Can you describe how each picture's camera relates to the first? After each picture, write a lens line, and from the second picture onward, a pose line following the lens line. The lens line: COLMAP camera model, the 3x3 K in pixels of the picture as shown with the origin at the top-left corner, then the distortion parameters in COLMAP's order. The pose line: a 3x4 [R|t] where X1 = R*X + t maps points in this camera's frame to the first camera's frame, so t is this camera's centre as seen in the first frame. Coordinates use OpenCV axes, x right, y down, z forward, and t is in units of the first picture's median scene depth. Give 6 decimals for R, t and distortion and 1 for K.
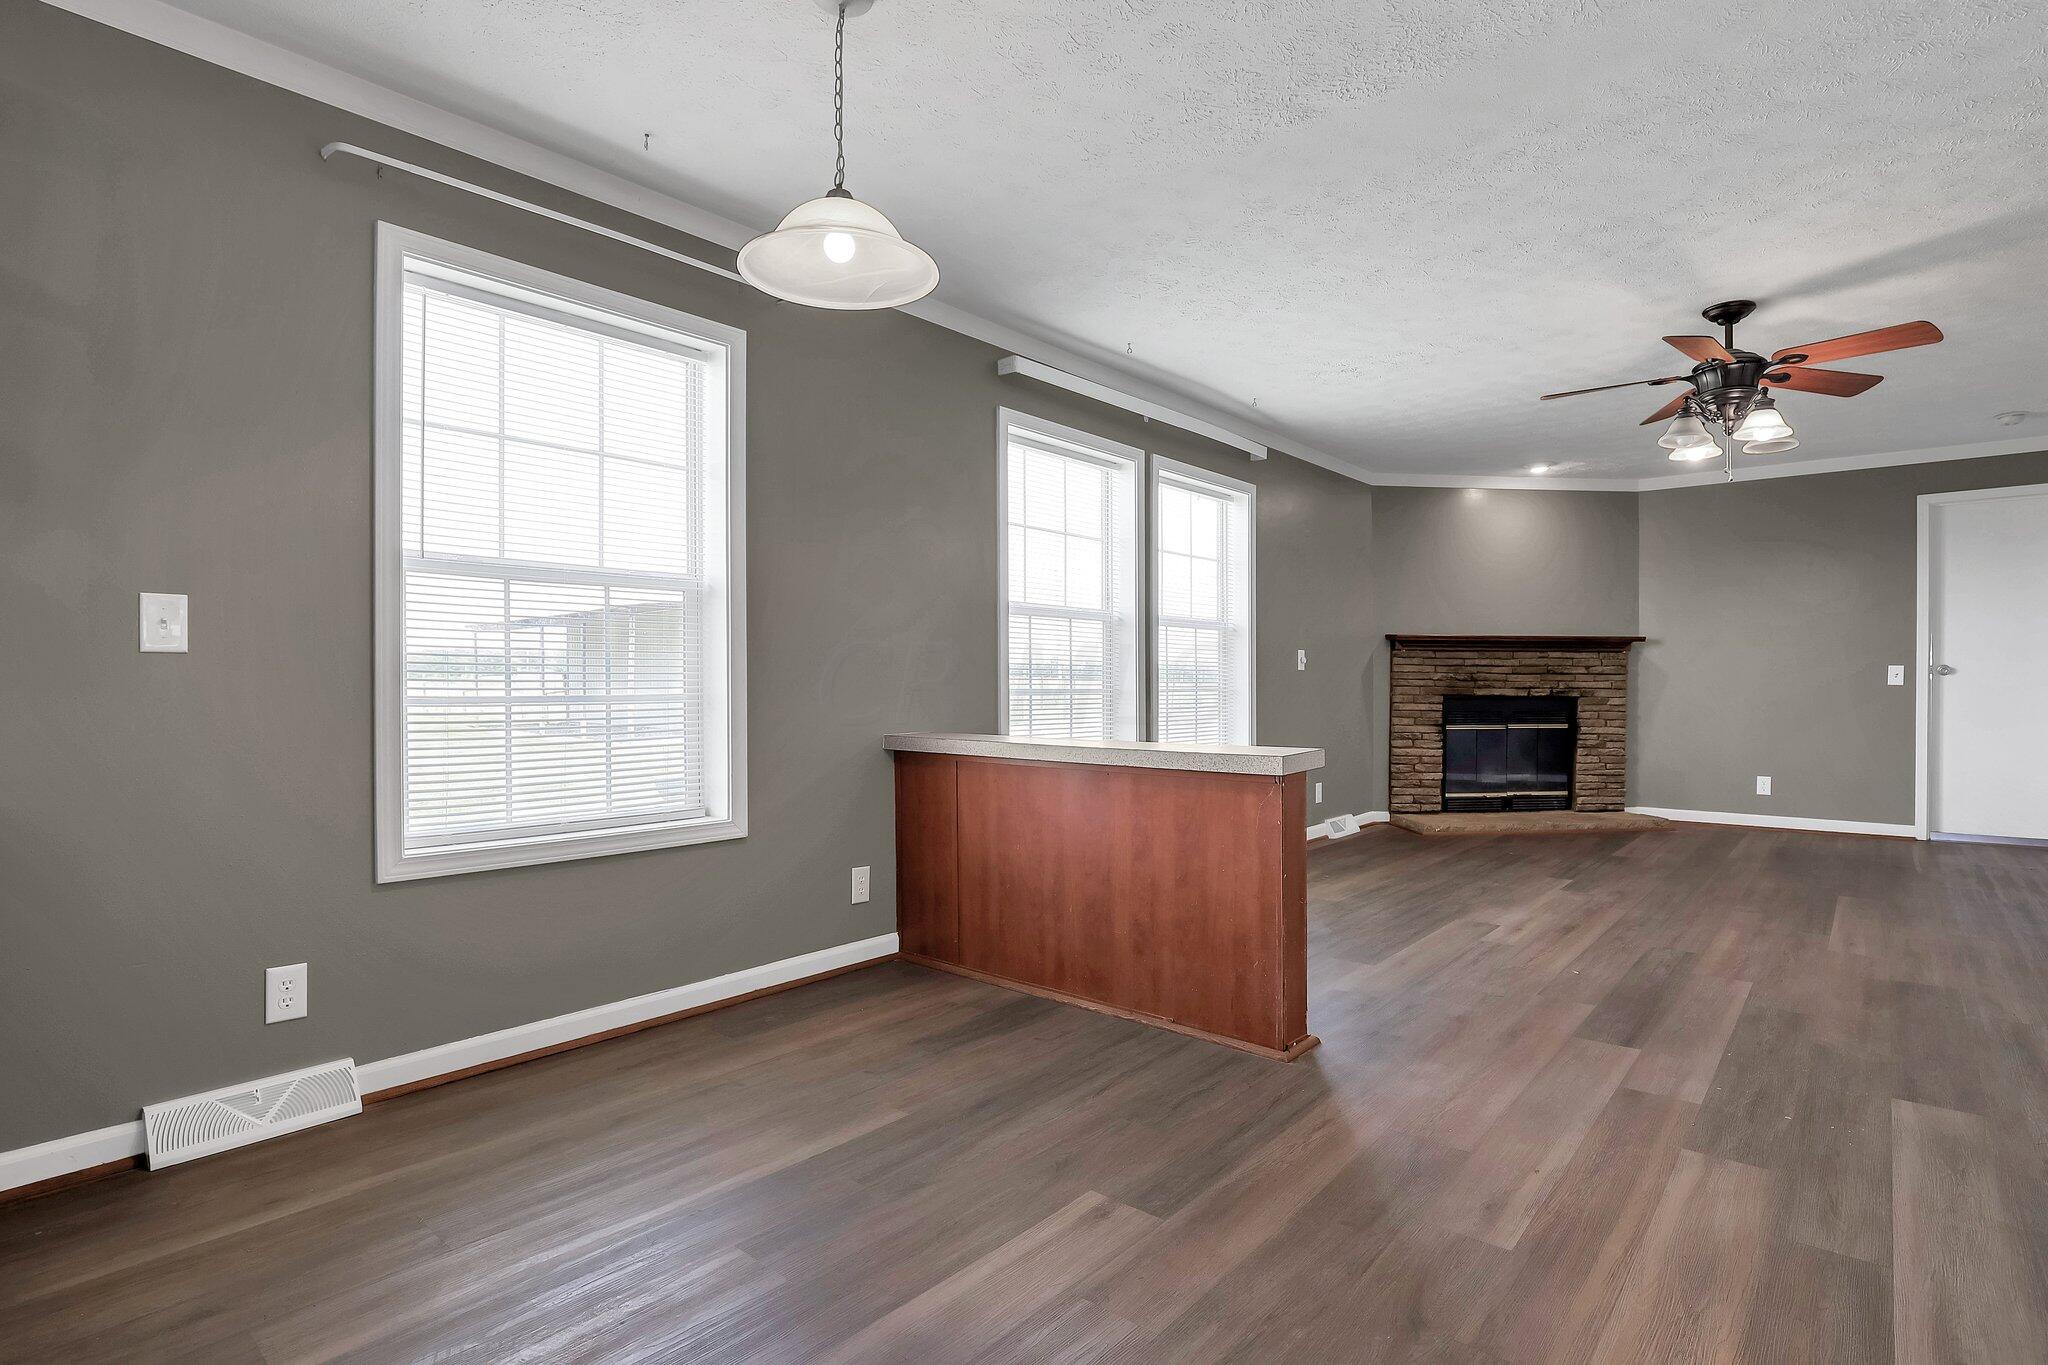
lens RADIAL K [[998.2, 0, 1075.0], [0, 998.2, 702.1], [0, 0, 1]] dist [-0.017186, 0.000996]
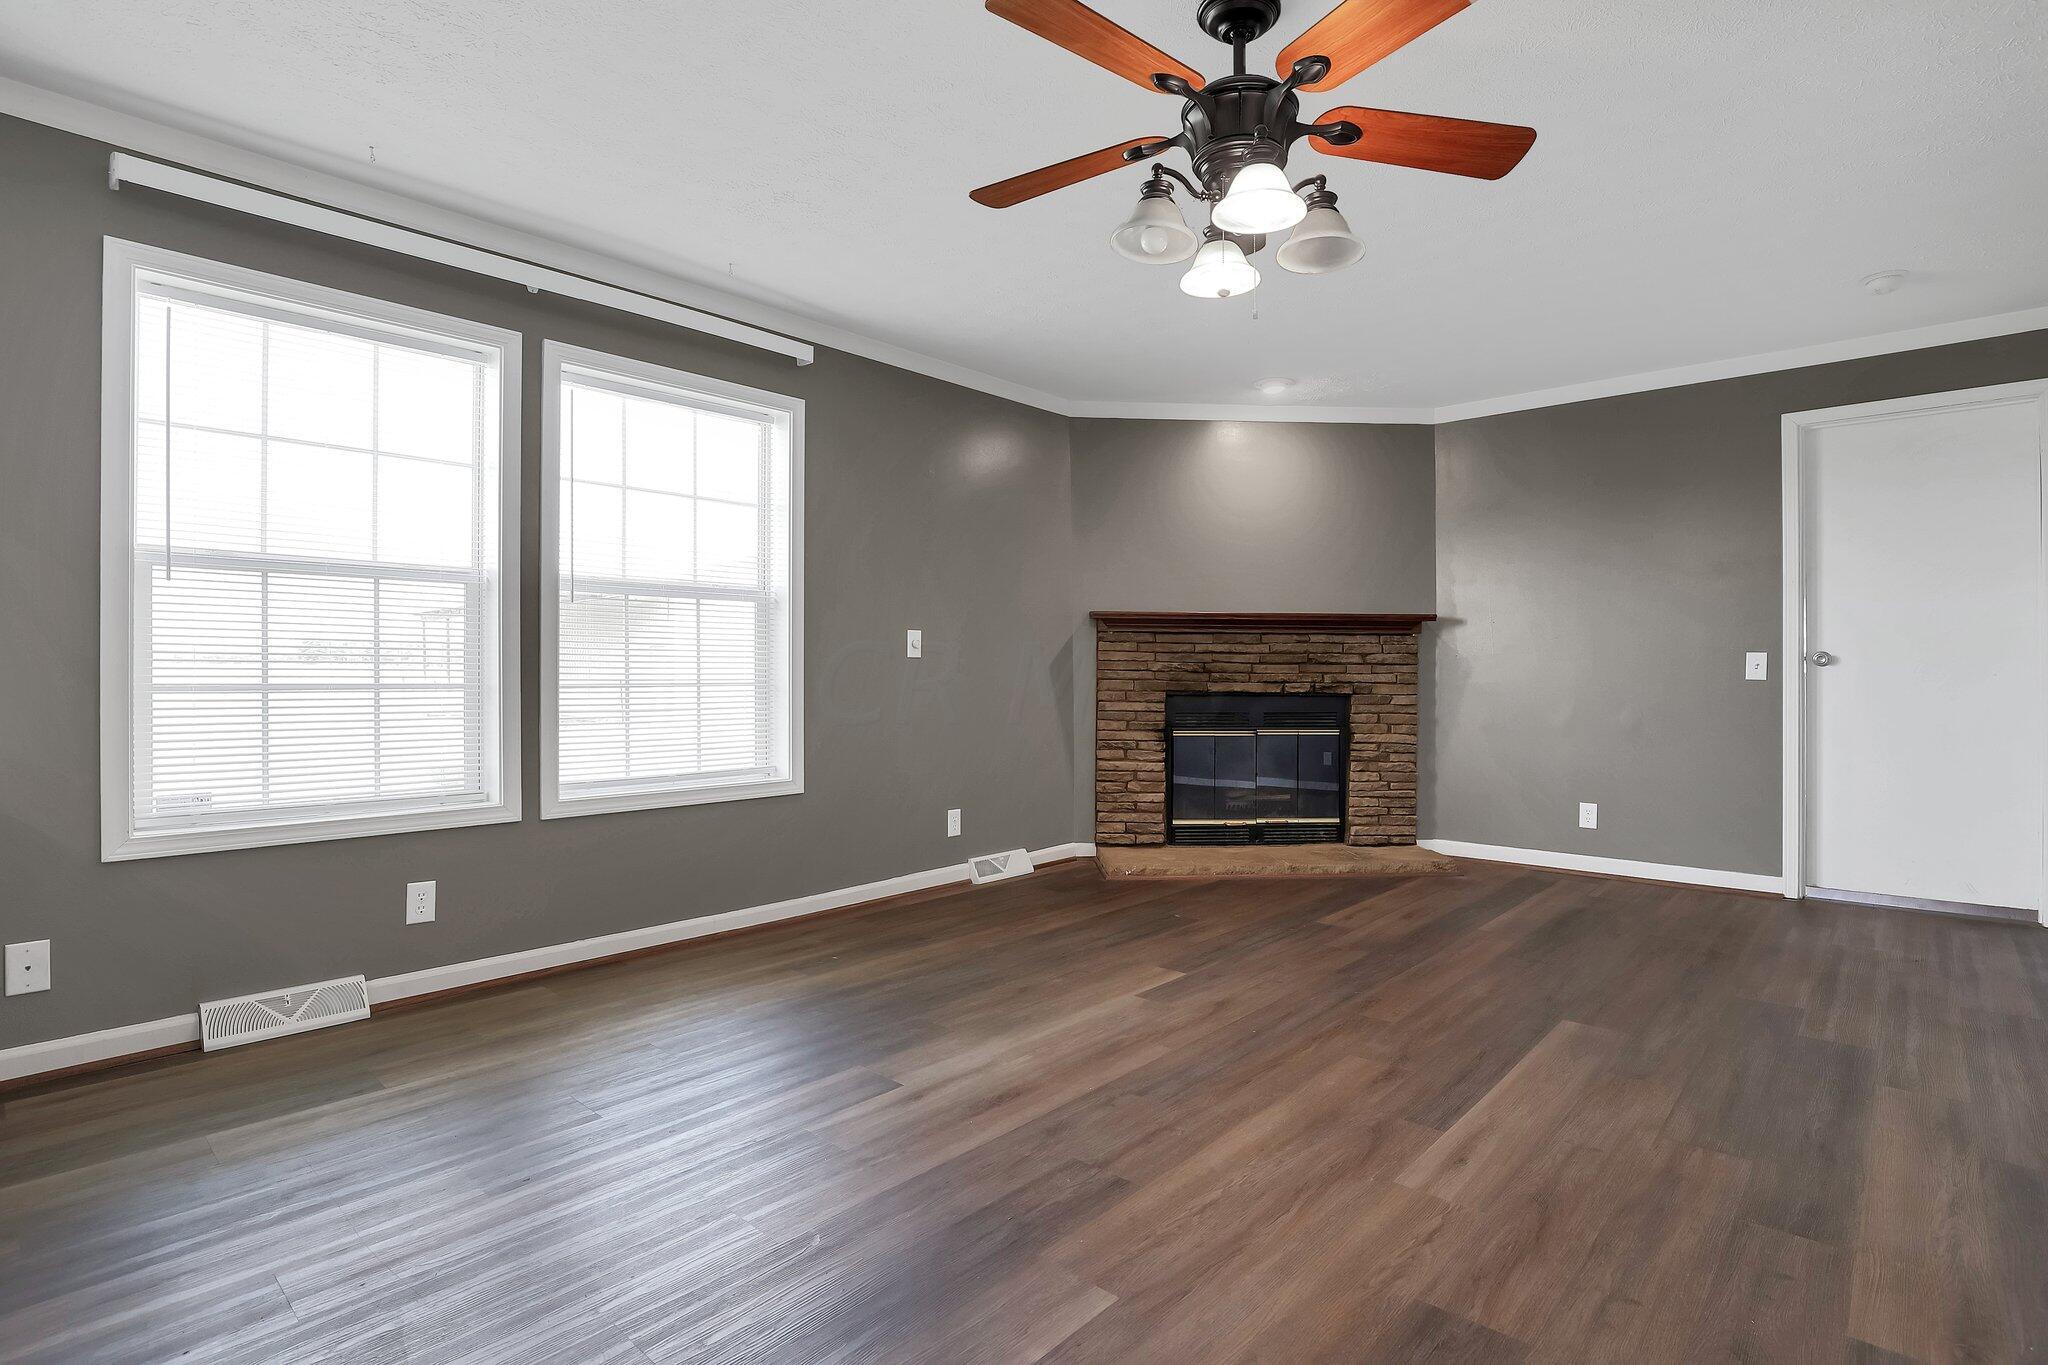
lens RADIAL K [[998.2, 0, 1043.2], [0, 998.2, 679.4], [0, 0, 1]] dist [-0.017186, 0.000996]
pose [[0.999193, 0.003009, -0.040045, 0.307134], [-0.003499, 0.999920, -0.012182, -0.006352], [0.040005, 0.012312, 0.999124, 0.233742]]
